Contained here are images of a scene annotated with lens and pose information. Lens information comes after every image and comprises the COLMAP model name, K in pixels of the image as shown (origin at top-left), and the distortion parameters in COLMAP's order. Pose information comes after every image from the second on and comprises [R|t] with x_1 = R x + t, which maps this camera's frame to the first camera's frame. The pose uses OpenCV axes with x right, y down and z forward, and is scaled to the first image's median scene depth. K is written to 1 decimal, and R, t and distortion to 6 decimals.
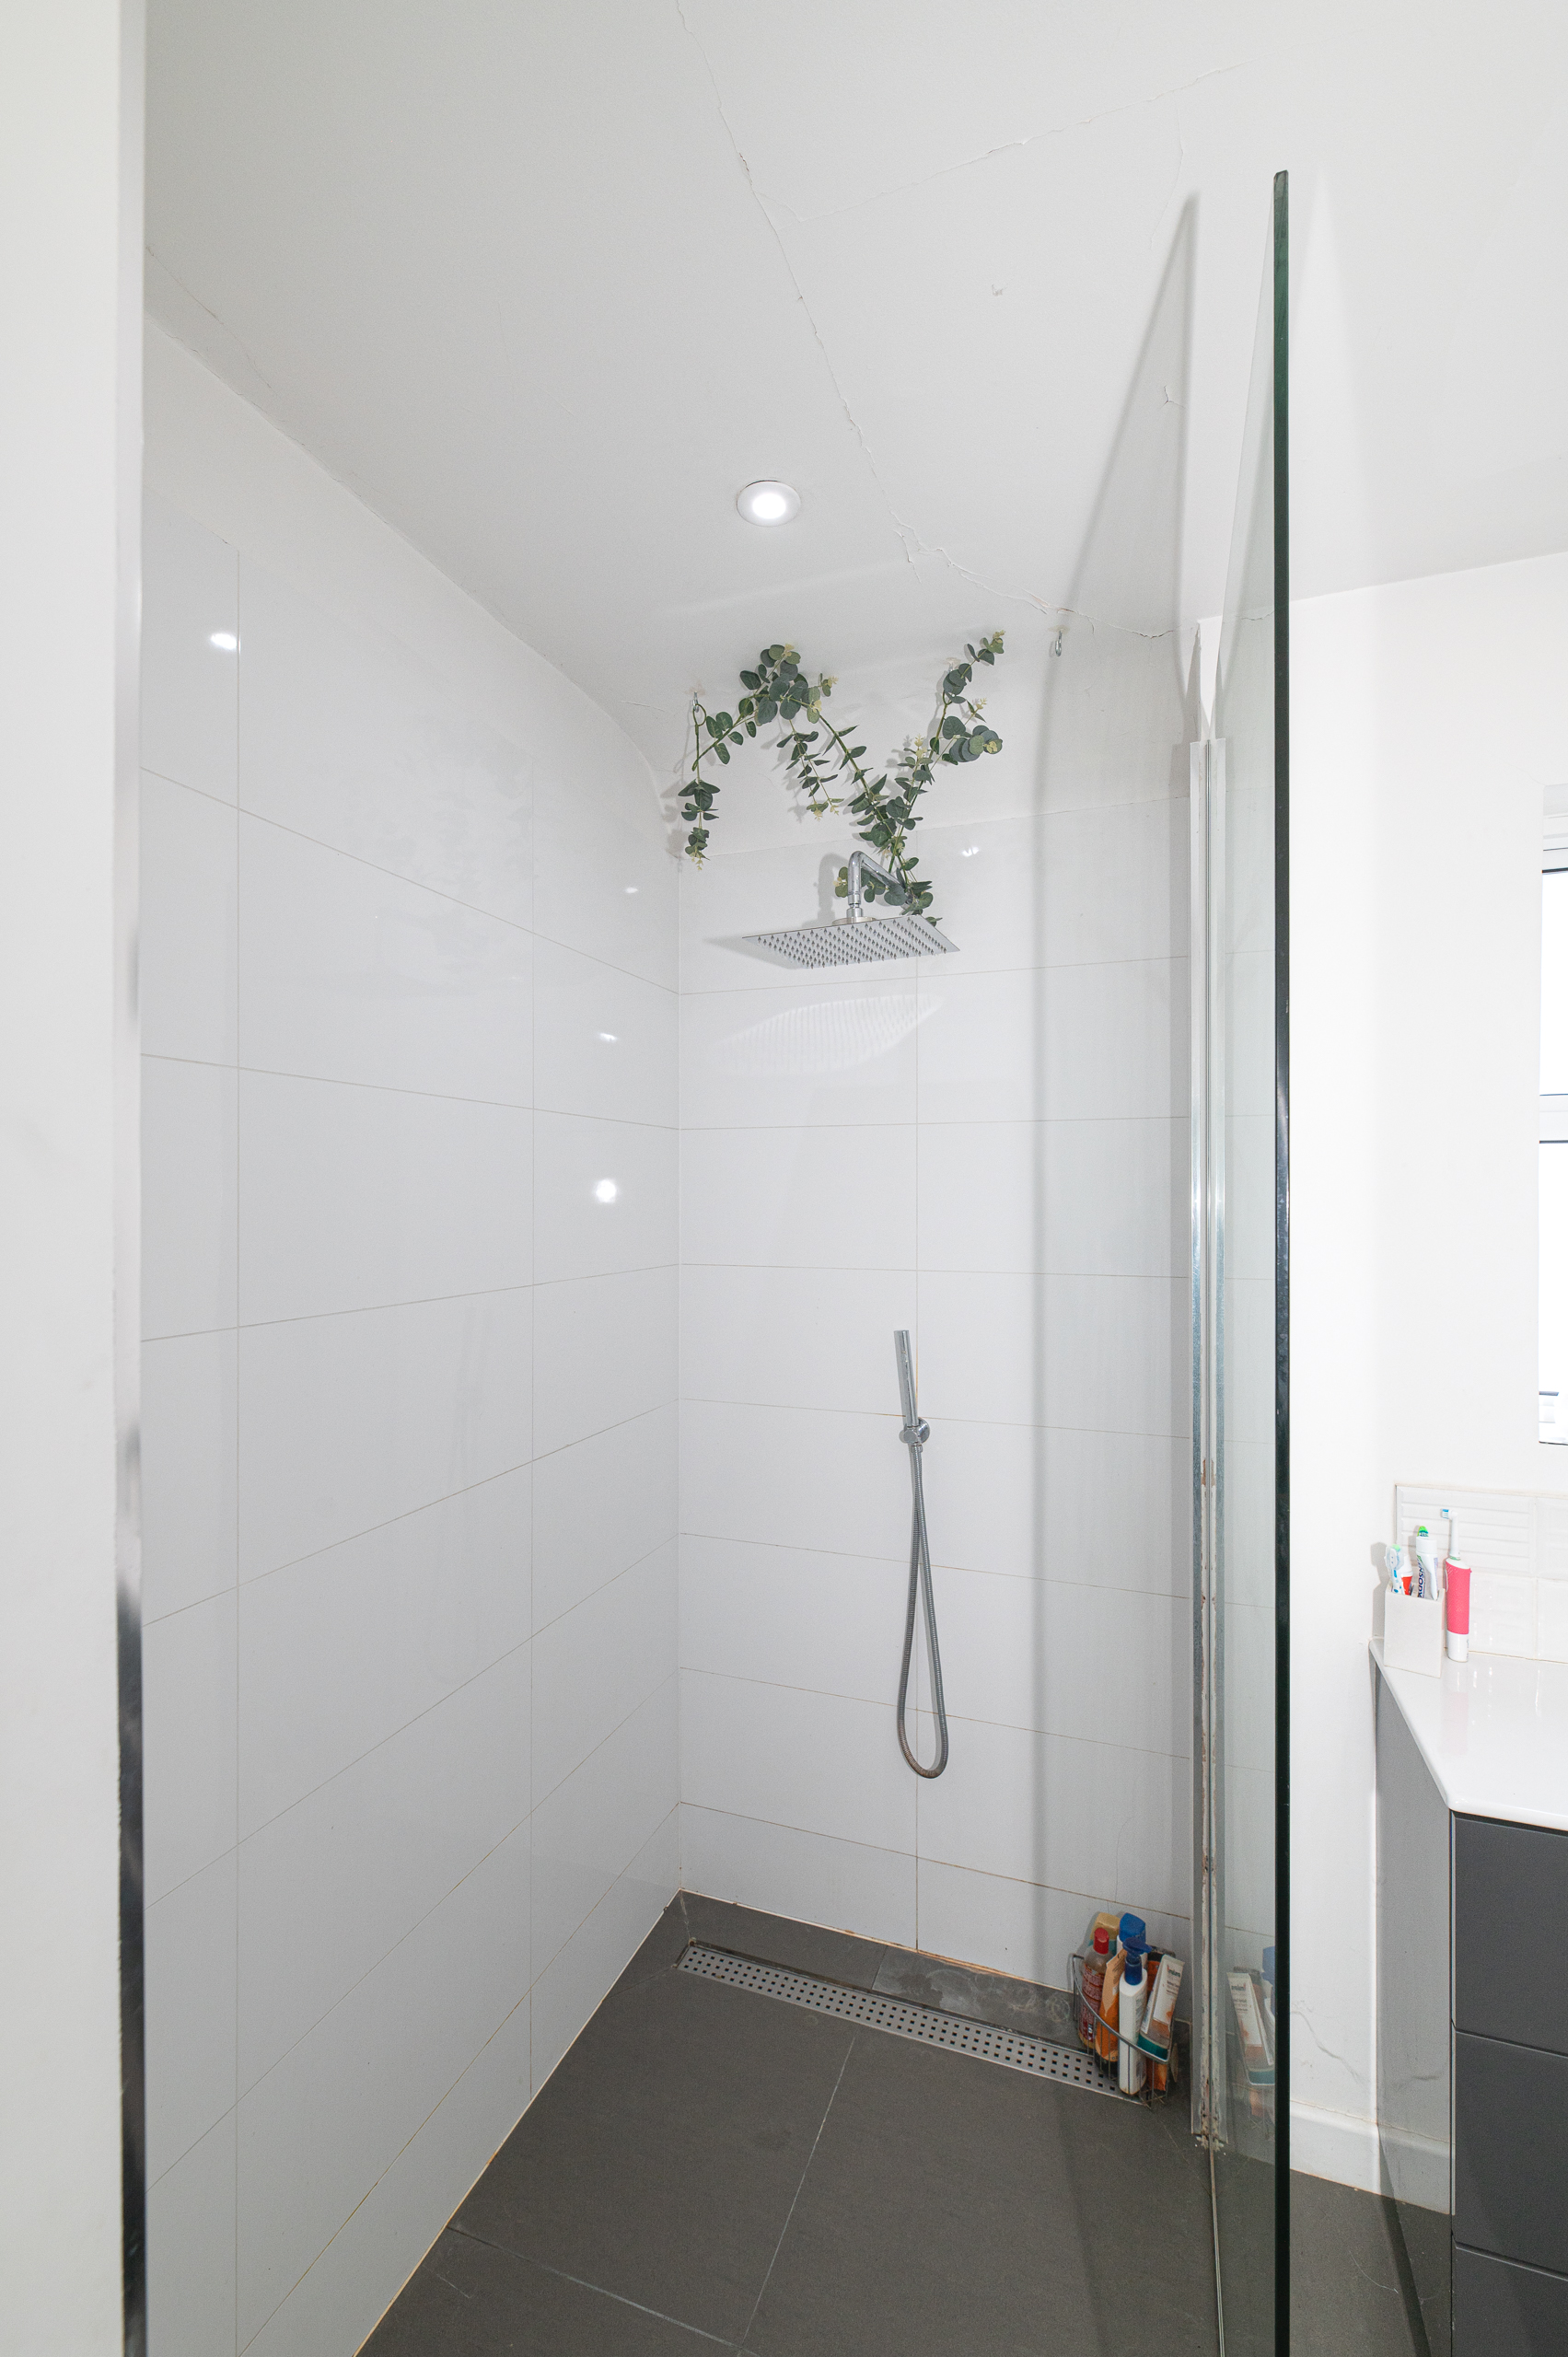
lens RADIAL K [[1032.0, 0, 784.4], [0, 1032.0, 1199.0], [0, 0, 1]] dist [-0.010280, 0.000264]
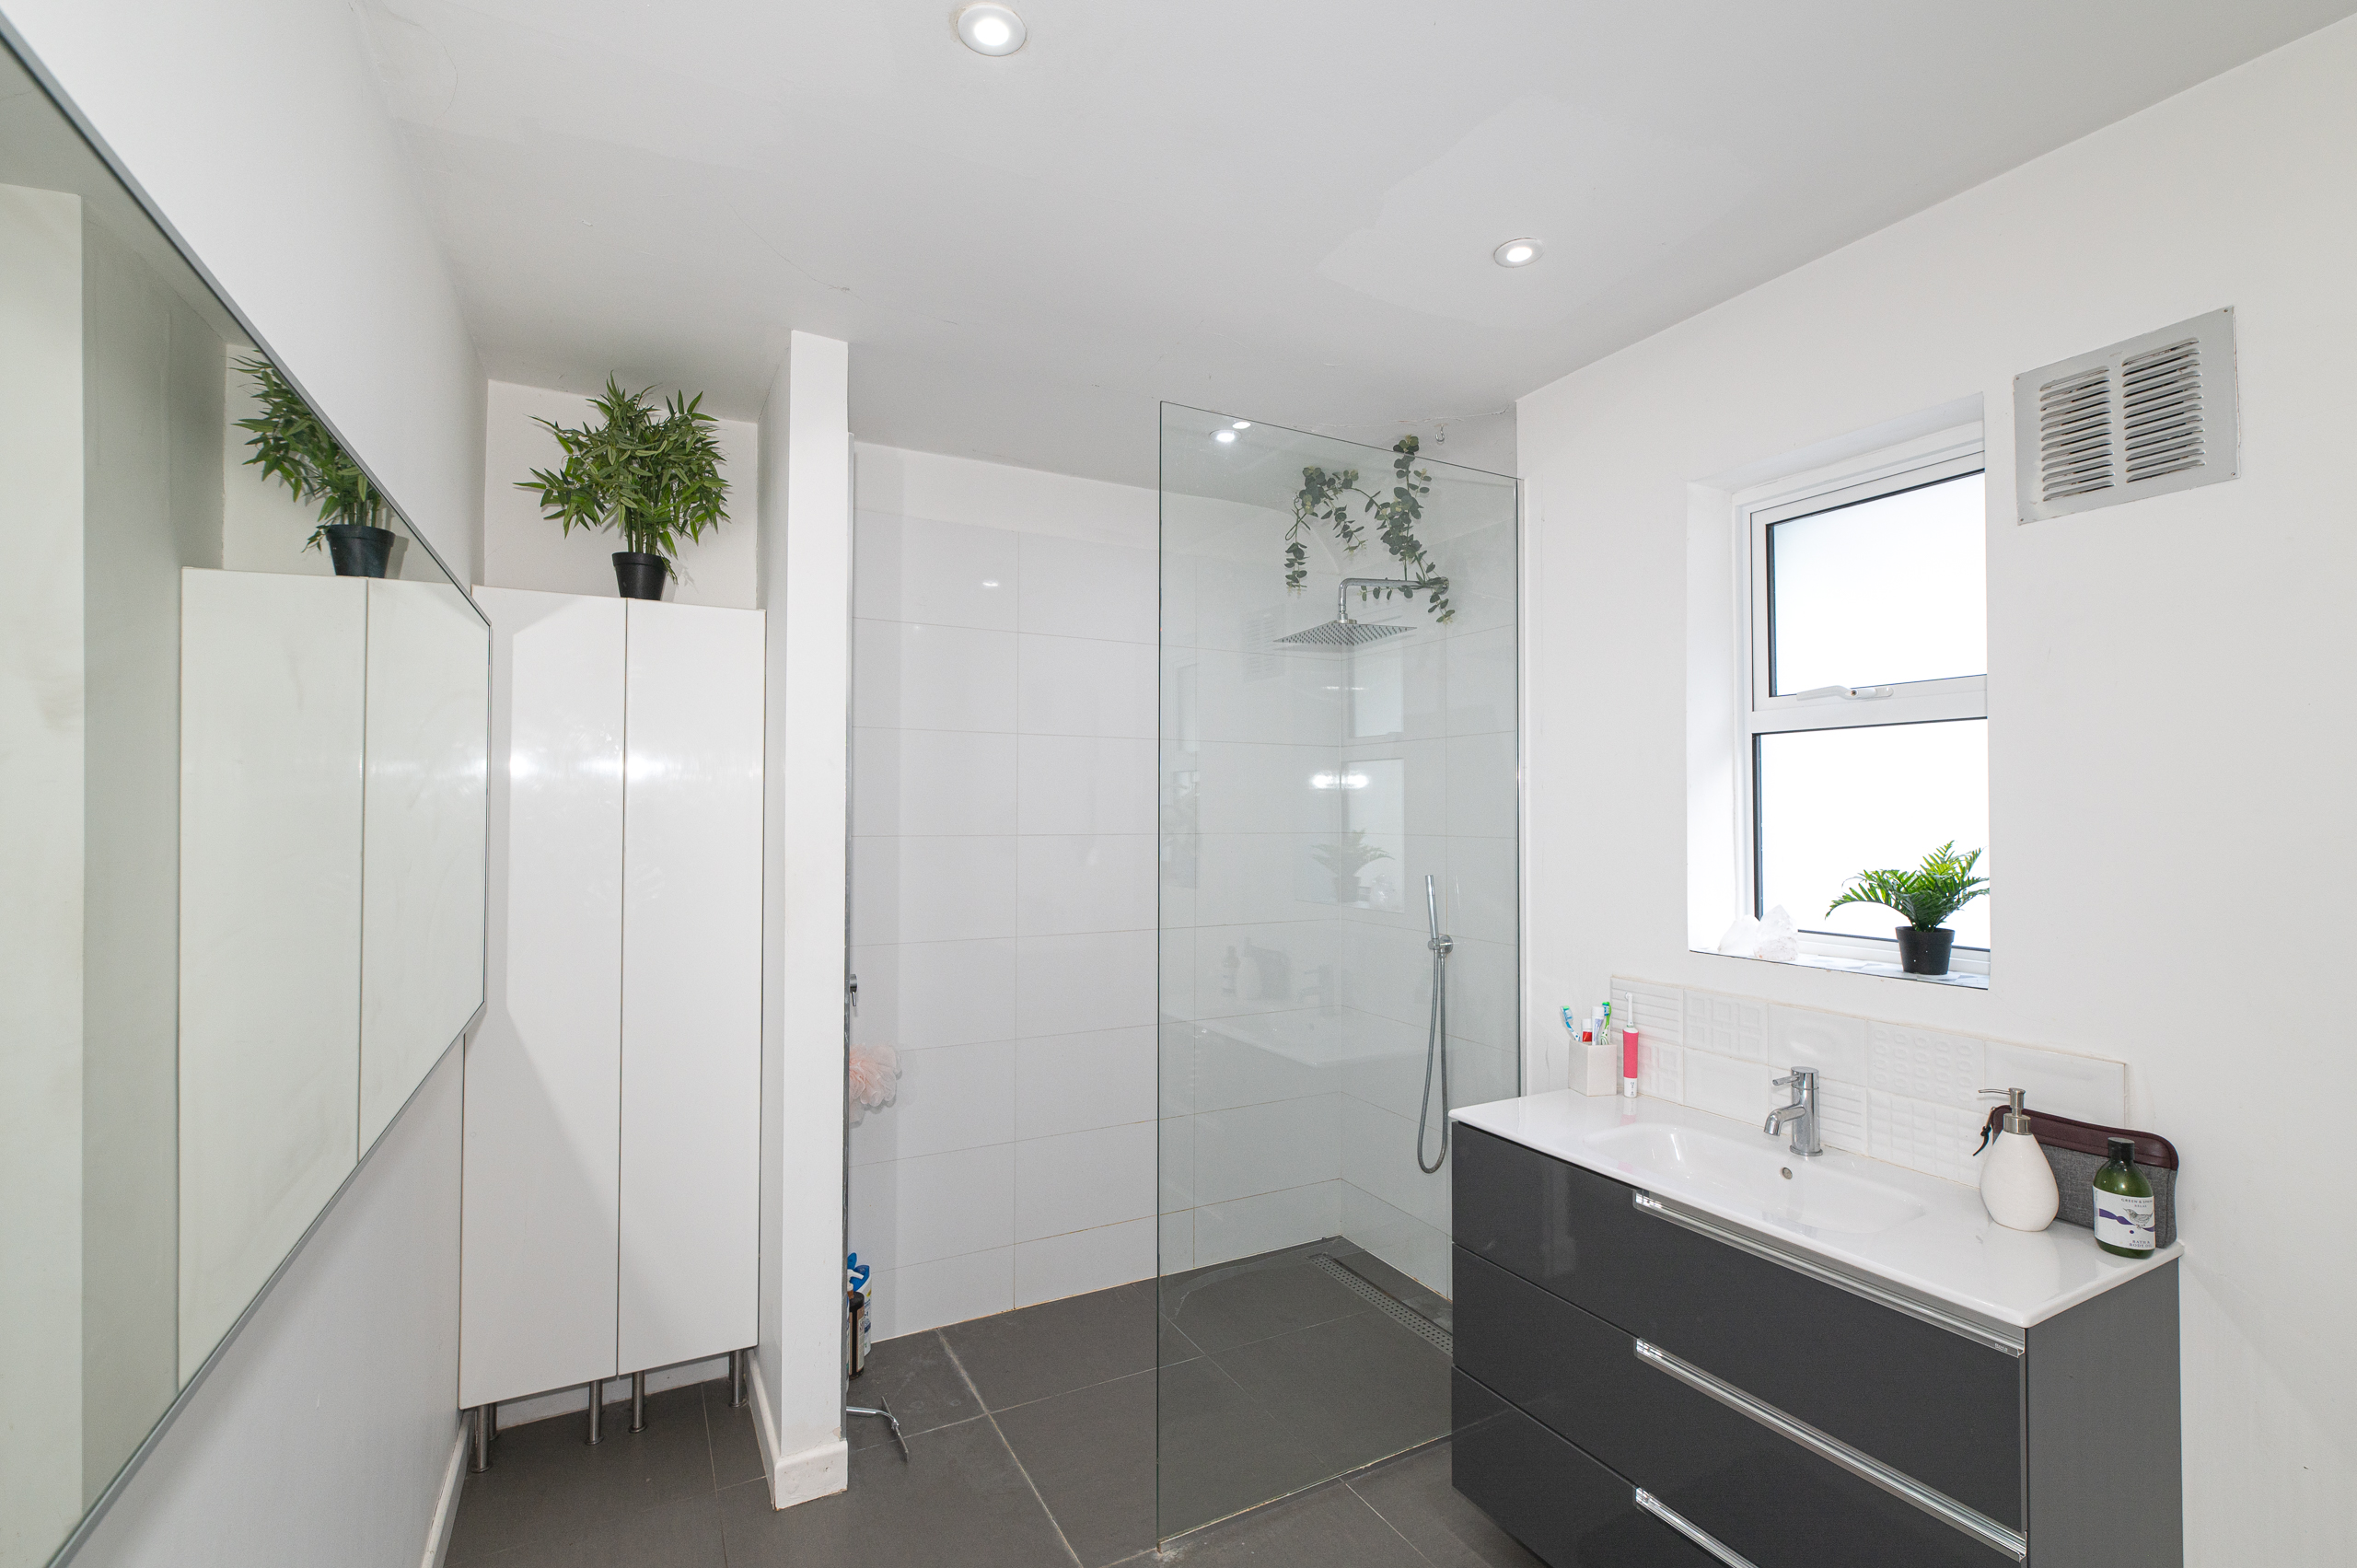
lens RADIAL K [[1032.0, 0, 1178.5], [0, 1032.0, 784.0], [0, 0, 1]] dist [-0.010280, 0.000264]
pose [[0.761216, -0.014494, -0.648336, 0.923242], [-0.006704, 0.999521, -0.030216, 0.048550], [0.648463, 0.027347, 0.760755, -0.438130]]
